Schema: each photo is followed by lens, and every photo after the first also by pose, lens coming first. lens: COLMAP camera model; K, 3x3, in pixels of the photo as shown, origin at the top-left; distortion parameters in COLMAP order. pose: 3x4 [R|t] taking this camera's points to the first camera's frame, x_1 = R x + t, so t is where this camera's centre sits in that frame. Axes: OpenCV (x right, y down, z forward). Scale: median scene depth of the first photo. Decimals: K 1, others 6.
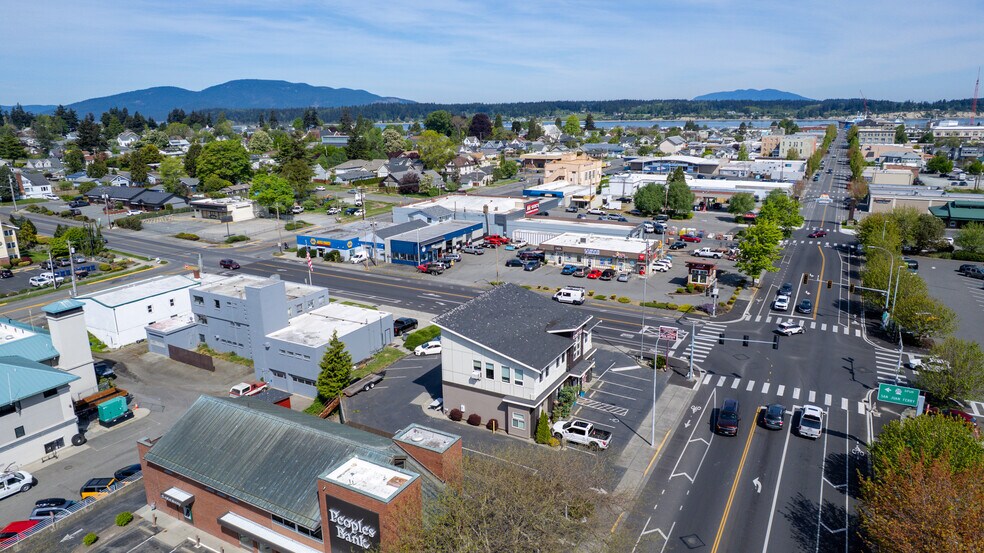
lens RADIAL K [[630.9, 0, 491.4], [0, 630.9, 273.9], [0, 0, 1]] dist [-0.072515, 0.064898]
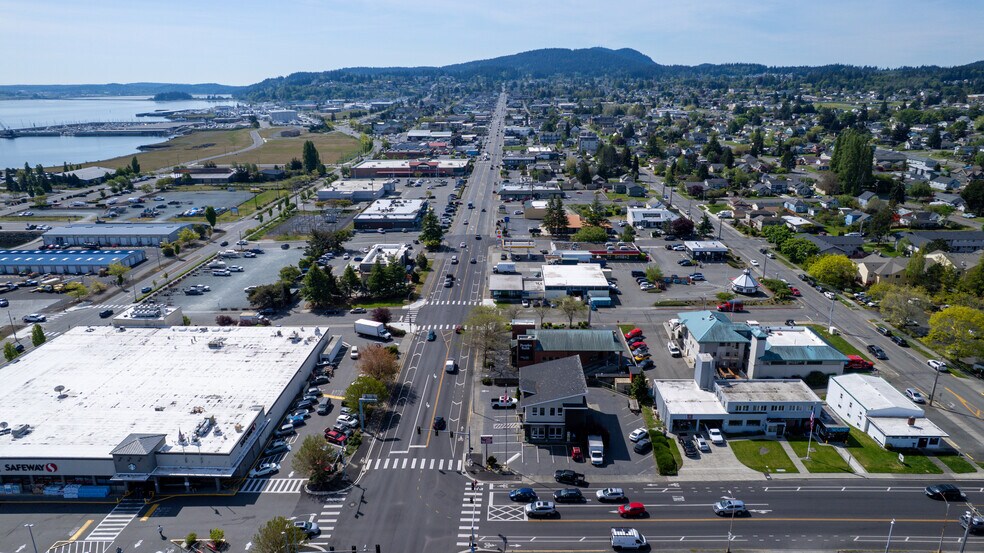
lens RADIAL K [[630.9, 0, 492.2], [0, 630.9, 276.1], [0, 0, 1]] dist [-0.072515, 0.064898]
pose [[-0.884681, 0.156785, -0.439041, 0.533897], [-0.099343, 0.856722, 0.506121, -0.608618], [0.455489, 0.491371, -0.742351, 1.191094]]
